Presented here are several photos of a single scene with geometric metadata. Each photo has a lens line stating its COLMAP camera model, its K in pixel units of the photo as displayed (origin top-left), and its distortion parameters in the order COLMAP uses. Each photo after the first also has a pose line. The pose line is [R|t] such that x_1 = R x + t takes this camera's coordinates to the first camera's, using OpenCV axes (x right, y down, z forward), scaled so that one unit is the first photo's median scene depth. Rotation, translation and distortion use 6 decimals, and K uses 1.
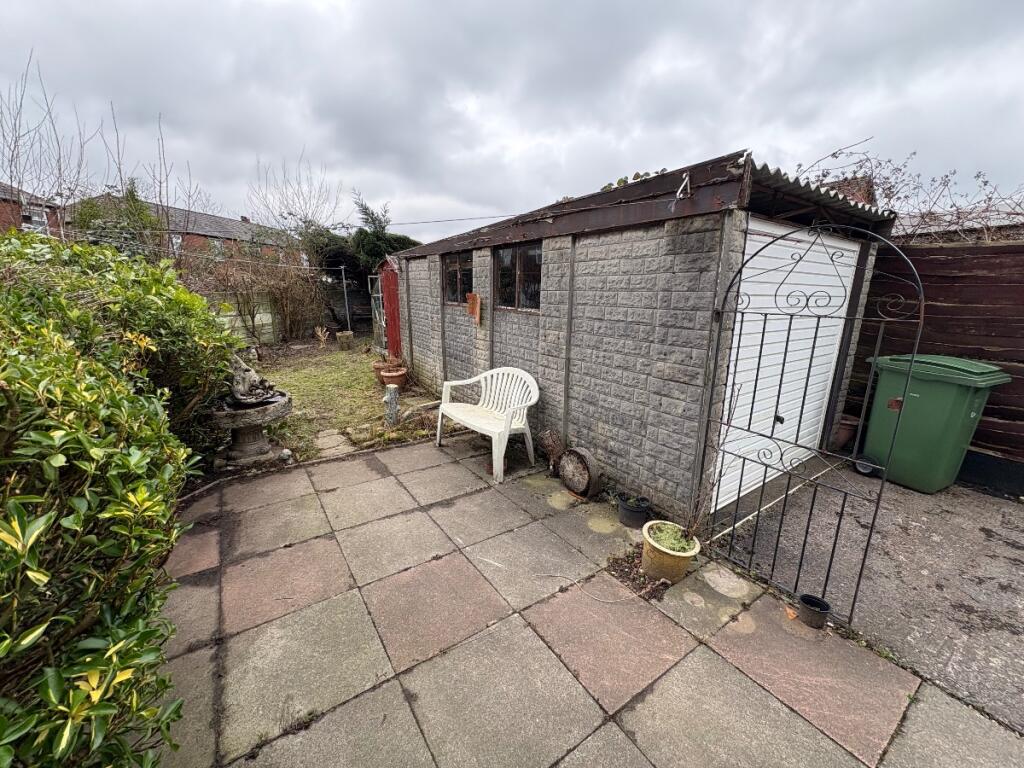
lens RADIAL K [[409.4, 0, 511.0], [0, 409.4, 380.7], [0, 0, 1]] dist [-0.001339, 0.000726]
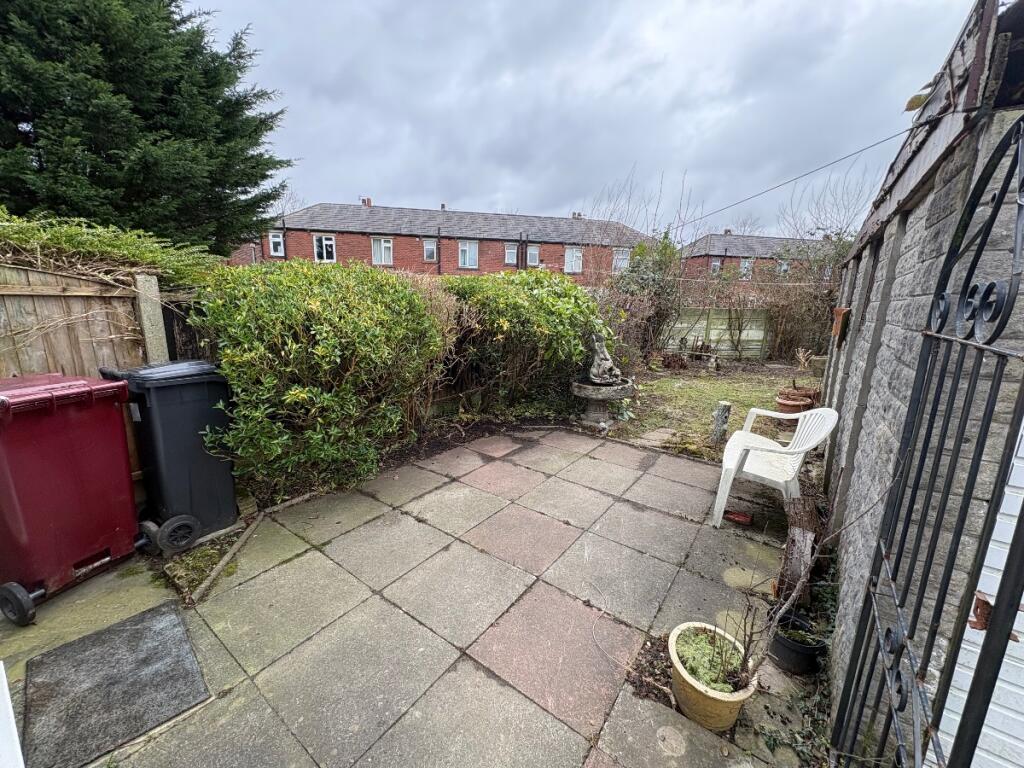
lens RADIAL K [[409.4, 0, 513.4], [0, 409.4, 381.9], [0, 0, 1]] dist [-0.001339, 0.000726]
pose [[0.336695, 0.185755, -0.923110, 0.561875], [-0.228226, 0.967215, 0.111387, -0.039267], [0.913537, 0.173174, 0.368051, 0.259345]]
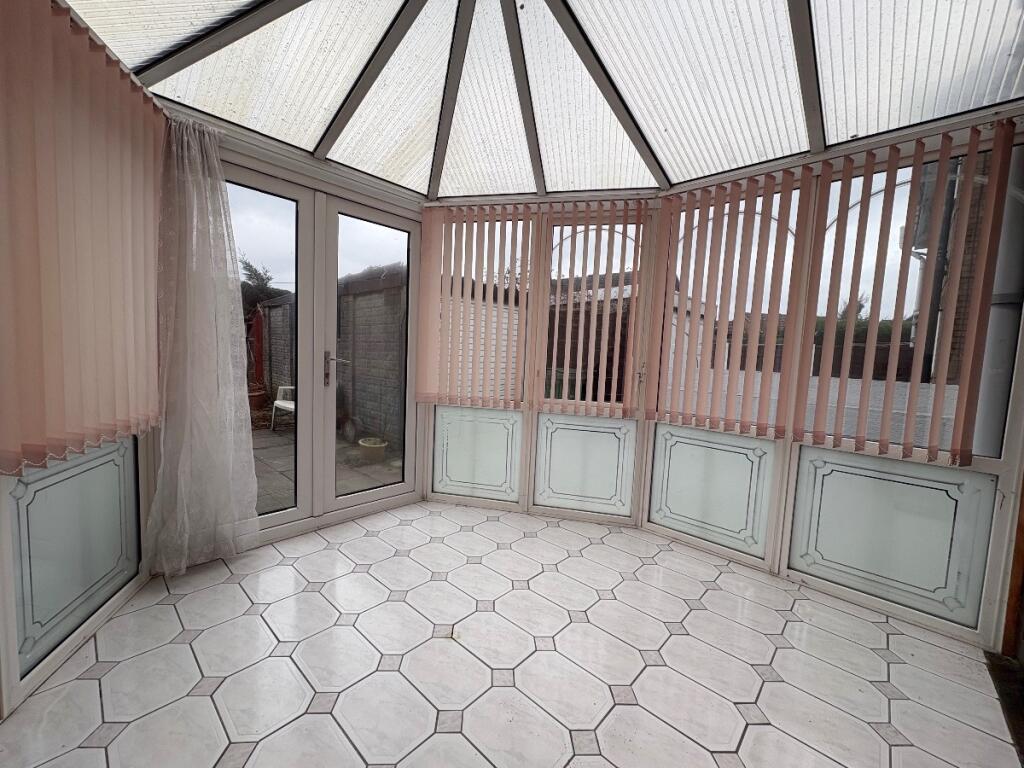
lens RADIAL K [[409.4, 0, 511.2], [0, 409.4, 385.2], [0, 0, 1]] dist [-0.001339, 0.000726]
pose [[0.977229, 0.006047, 0.212103, 0.432139], [0.022570, 0.990961, -0.132241, 0.269905], [-0.210985, 0.134017, 0.968259, -0.770596]]
